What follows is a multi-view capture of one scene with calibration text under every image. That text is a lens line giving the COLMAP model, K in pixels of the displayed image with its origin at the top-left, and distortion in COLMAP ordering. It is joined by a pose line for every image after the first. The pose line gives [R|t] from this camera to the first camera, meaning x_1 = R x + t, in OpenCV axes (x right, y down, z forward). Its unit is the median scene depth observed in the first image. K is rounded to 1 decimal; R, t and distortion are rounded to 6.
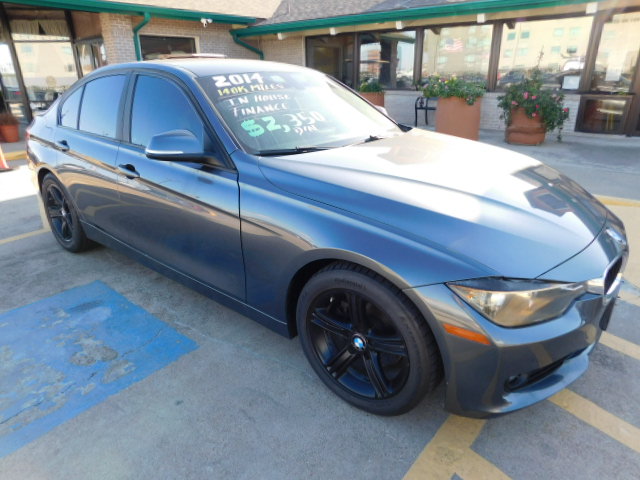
lens RADIAL K [[423.3, 0, 320.0], [0, 423.3, 240.0], [0, 0, 1]] dist [-0.070060, 0.056357]
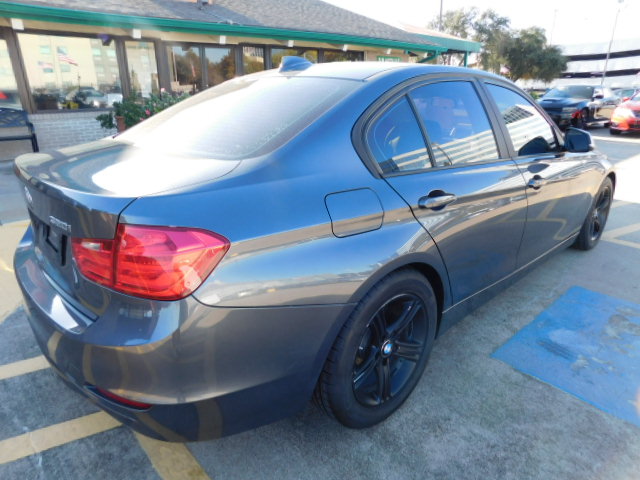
lens RADIAL K [[423.3, 0, 320.0], [0, 423.3, 240.0], [0, 0, 1]] dist [-0.070060, 0.056357]
pose [[0.142352, -0.322363, 0.935851, -1.481054], [0.366243, 0.895531, 0.252766, -0.476013], [-0.919566, 0.306768, 0.245544, 1.266568]]
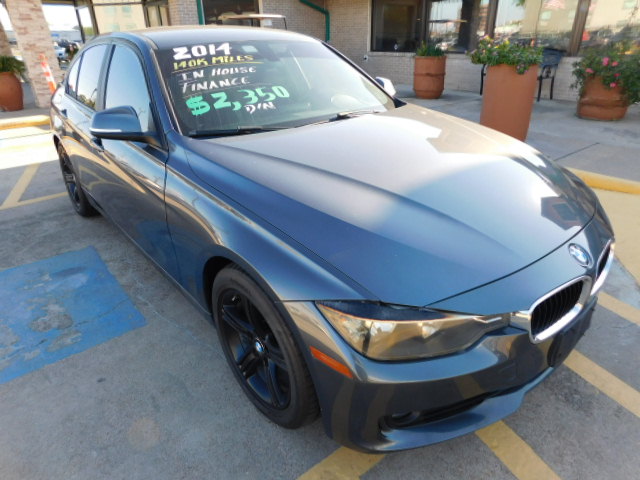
lens RADIAL K [[423.3, 0, 320.0], [0, 423.3, 240.0], [0, 0, 1]] dist [-0.070060, 0.056357]
pose [[0.982793, 0.076110, -0.168301, 0.253825], [-0.061933, 0.994199, 0.087940, -0.057288], [0.174017, -0.076003, 0.981805, 0.088784]]
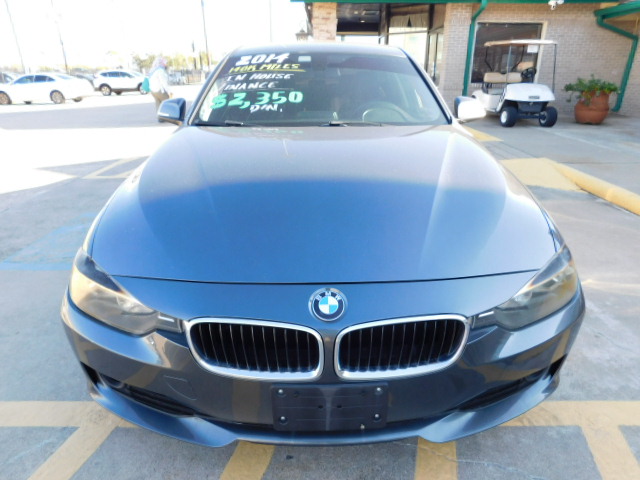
lens RADIAL K [[423.3, 0, 320.0], [0, 423.3, 240.0], [0, 0, 1]] dist [-0.070060, 0.056357]
pose [[0.643398, 0.300598, -0.704046, 0.802060], [-0.286664, 0.947371, 0.142517, -0.133237], [0.709833, 0.110130, 0.695707, 0.395064]]
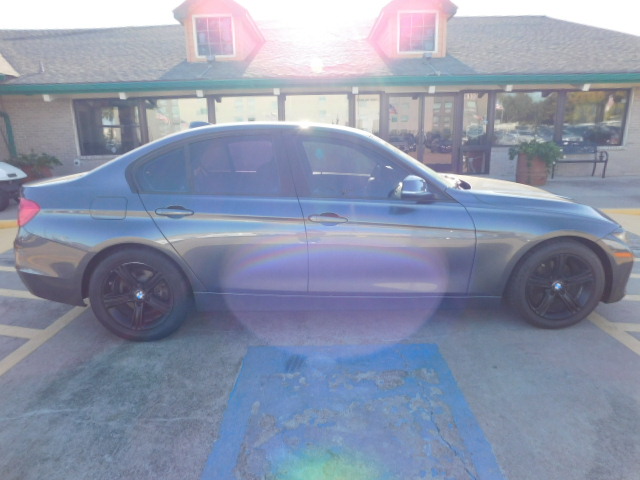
lens RADIAL K [[423.3, 0, 320.0], [0, 423.3, 240.0], [0, 0, 1]] dist [-0.070060, 0.056357]
pose [[0.764926, -0.154648, 0.625278, -1.179900], [0.240137, 0.969233, -0.054052, -0.056341], [-0.597681, 0.191498, 0.778528, 0.154259]]
